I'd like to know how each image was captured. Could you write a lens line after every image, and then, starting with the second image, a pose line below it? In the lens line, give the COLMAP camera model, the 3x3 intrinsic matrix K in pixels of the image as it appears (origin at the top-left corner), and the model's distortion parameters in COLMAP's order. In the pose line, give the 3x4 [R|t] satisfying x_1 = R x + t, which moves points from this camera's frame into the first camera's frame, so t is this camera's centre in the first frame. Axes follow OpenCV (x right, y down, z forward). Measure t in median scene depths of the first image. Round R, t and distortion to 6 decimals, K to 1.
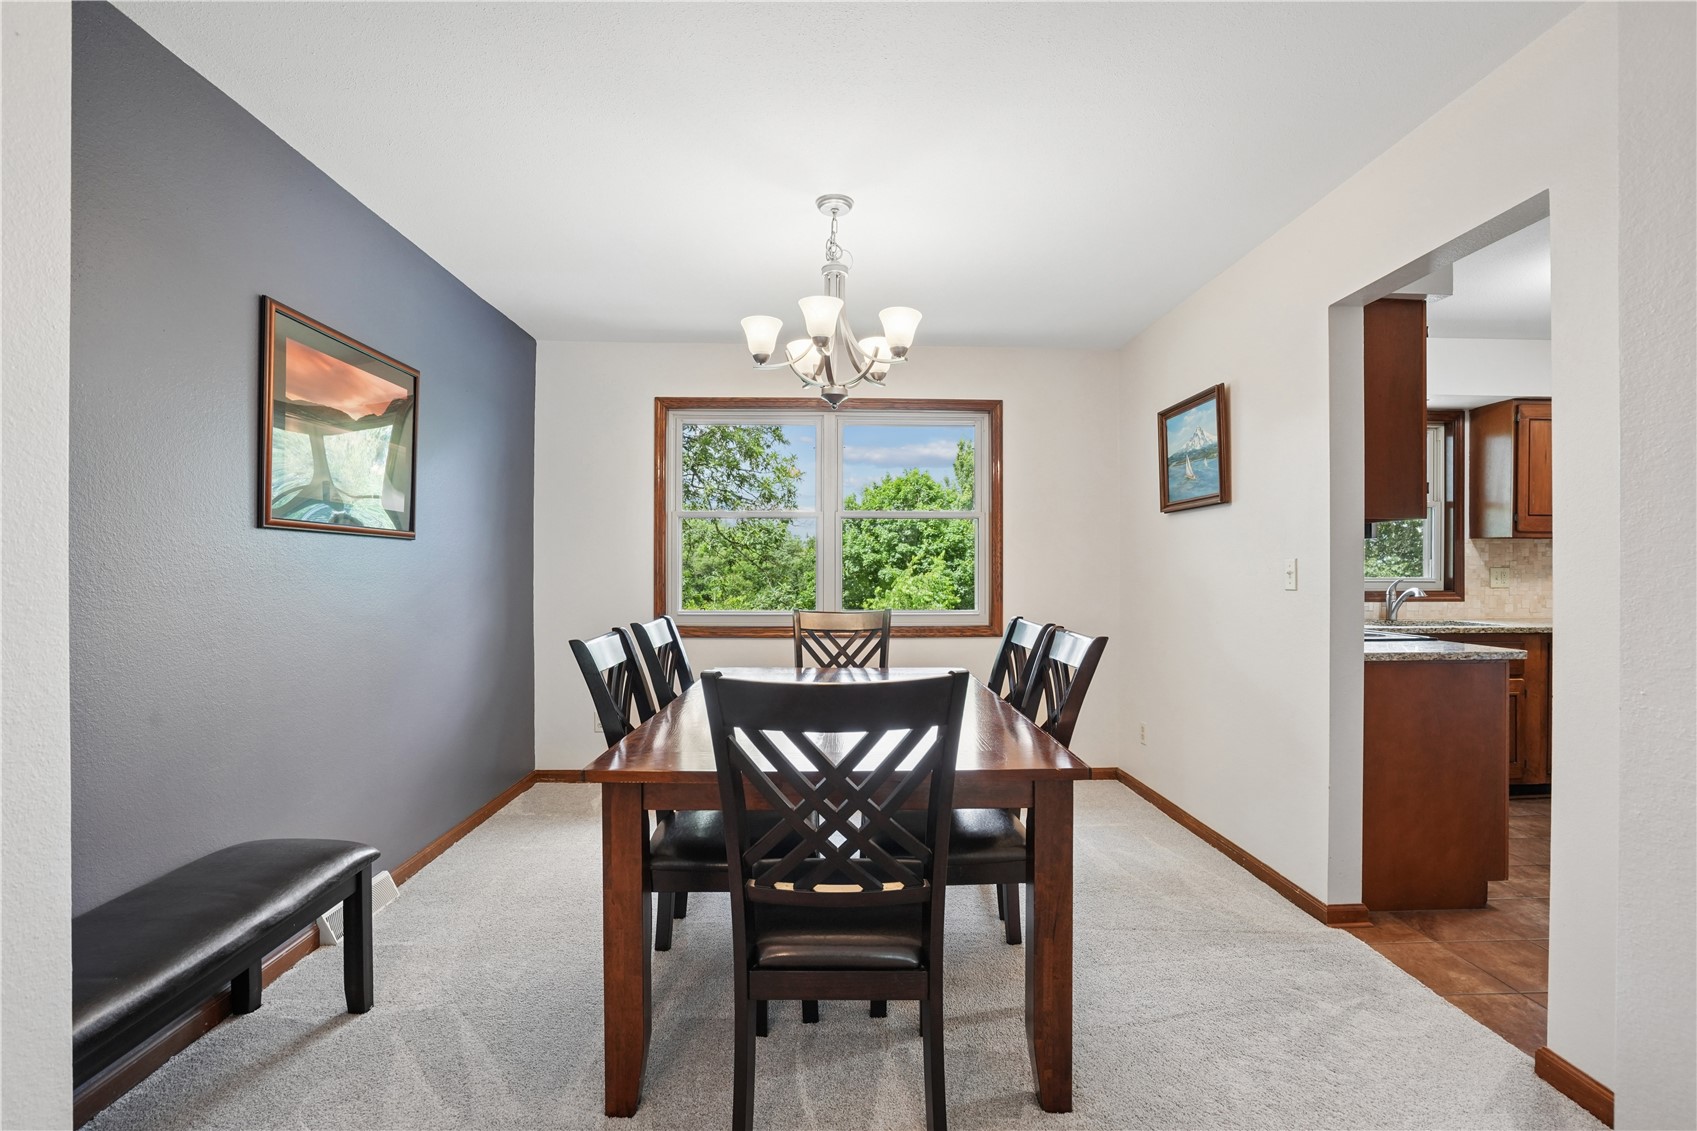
lens RADIAL K [[788.3, 0, 848.5], [0, 788.3, 565.5], [0, 0, 1]] dist [-0.025160, 0.000886]
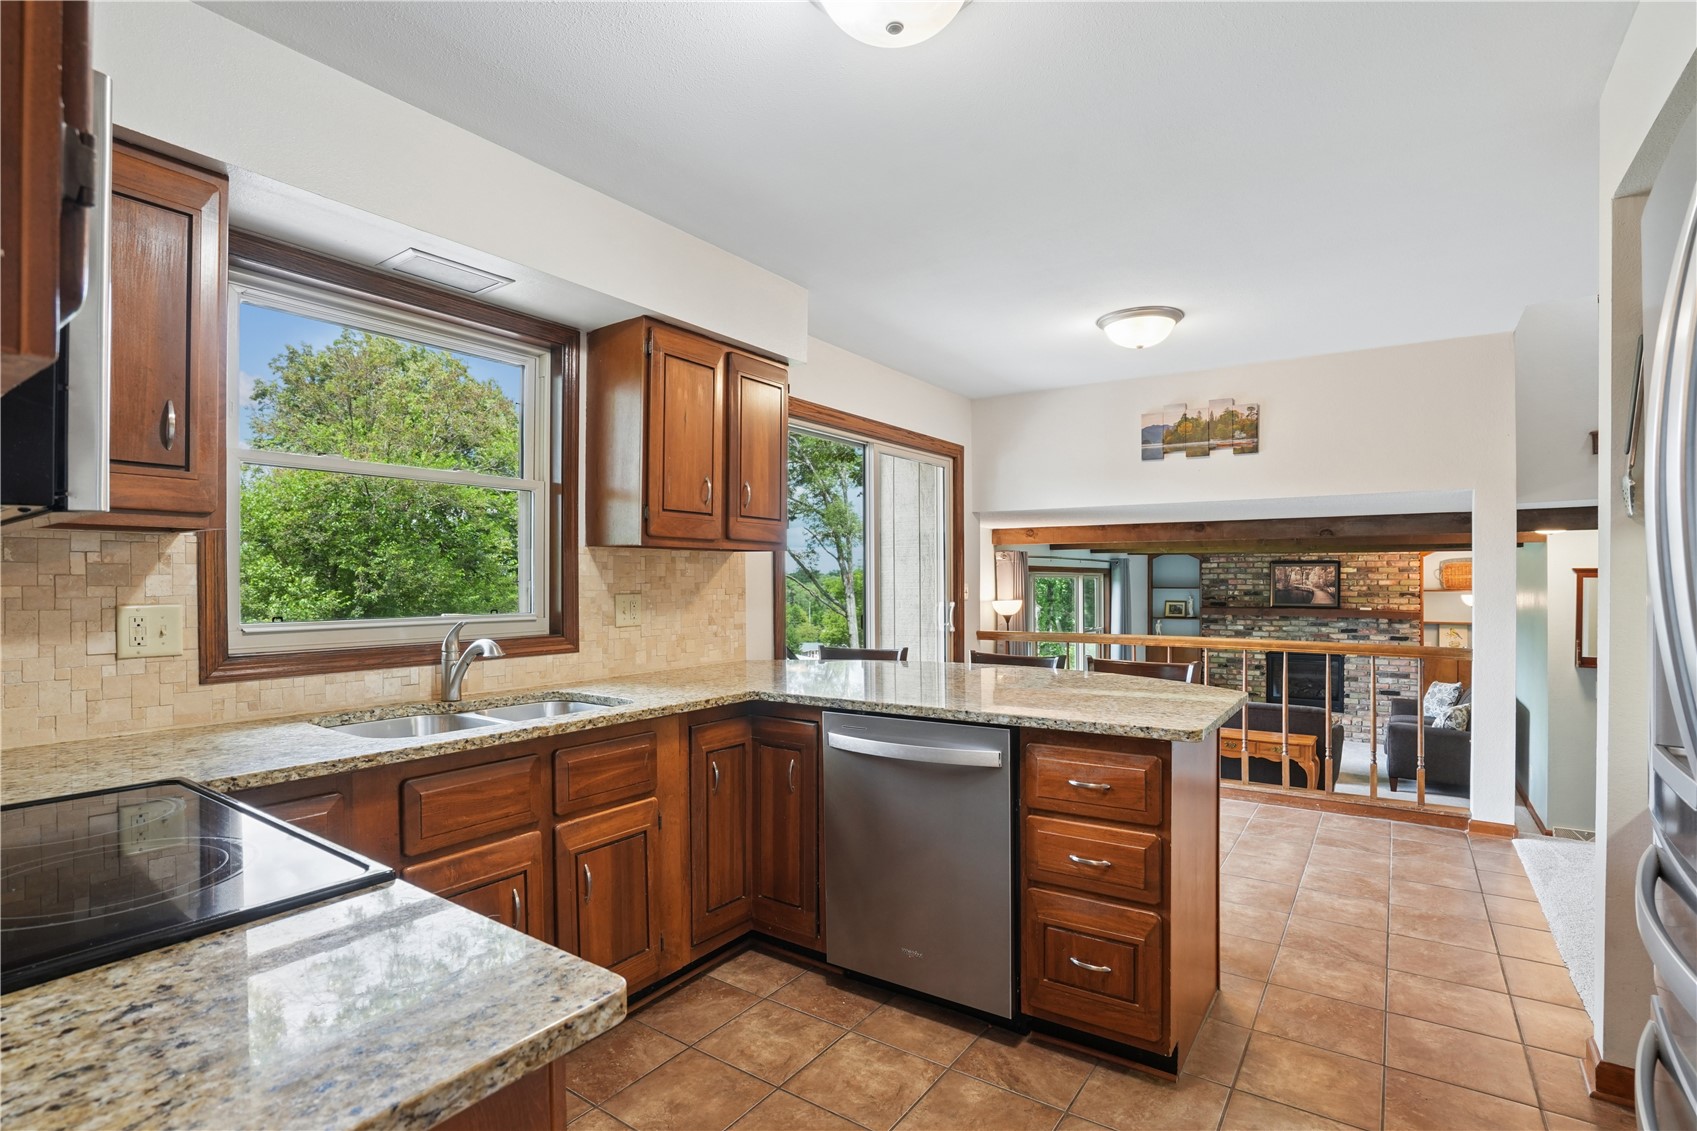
lens RADIAL K [[788.3, 0, 848.5], [0, 788.3, 565.5], [0, 0, 1]] dist [-0.025160, 0.000886]
pose [[0.598474, 0.010161, 0.801078, 0.436250], [0.004698, 0.999858, -0.016192, -0.009284], [-0.801129, 0.013454, 0.598341, 0.474688]]
